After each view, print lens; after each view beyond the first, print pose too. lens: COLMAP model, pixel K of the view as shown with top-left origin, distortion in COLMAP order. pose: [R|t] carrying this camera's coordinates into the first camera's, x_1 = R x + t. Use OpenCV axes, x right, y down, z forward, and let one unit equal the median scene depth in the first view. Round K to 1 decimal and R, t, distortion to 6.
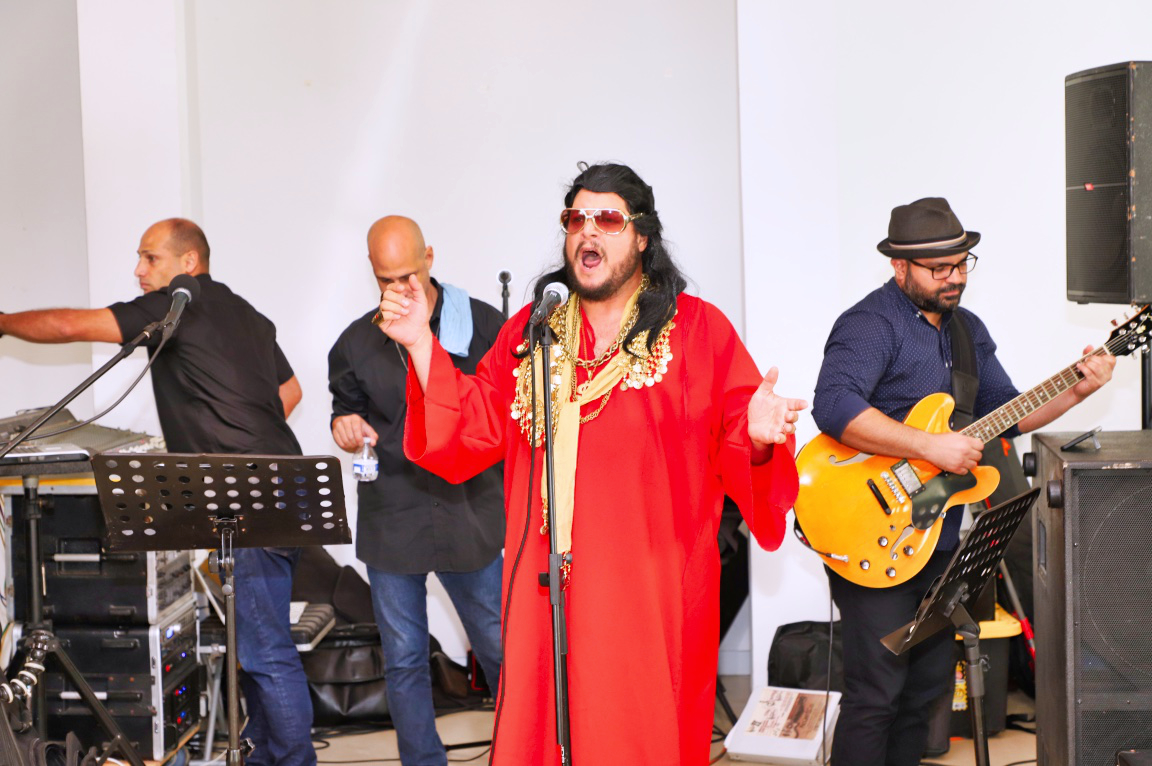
lens RADIAL K [[1972.3, 0, 573.4], [0, 1972.3, 379.5], [0, 0, 1]] dist [0.142364, 0.000000]
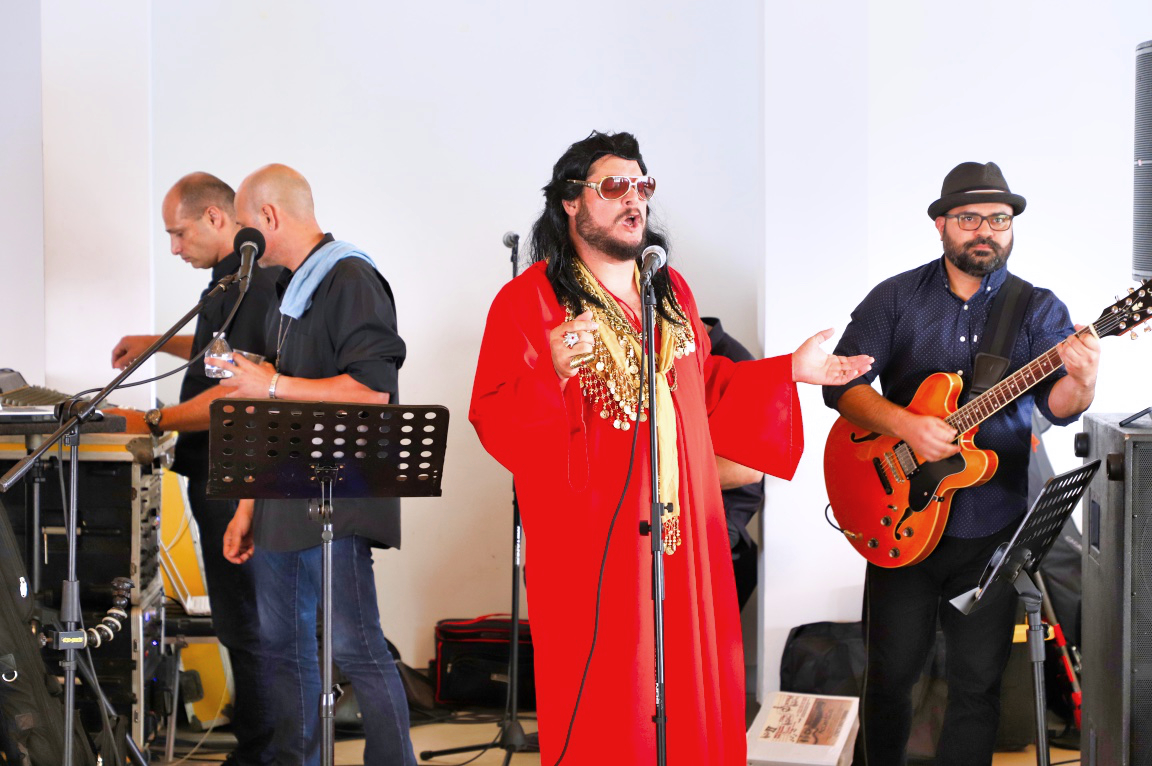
lens RADIAL K [[2621.5, 0, 576.8], [0, 2621.5, 385.1], [0, 0, 1]] dist [0.093948, 0.000000]
pose [[0.997773, 0.021077, 0.063283, -0.083677], [-0.021193, 0.999775, 0.001172, 0.014788], [-0.063245, -0.002511, 0.997995, -0.226648]]
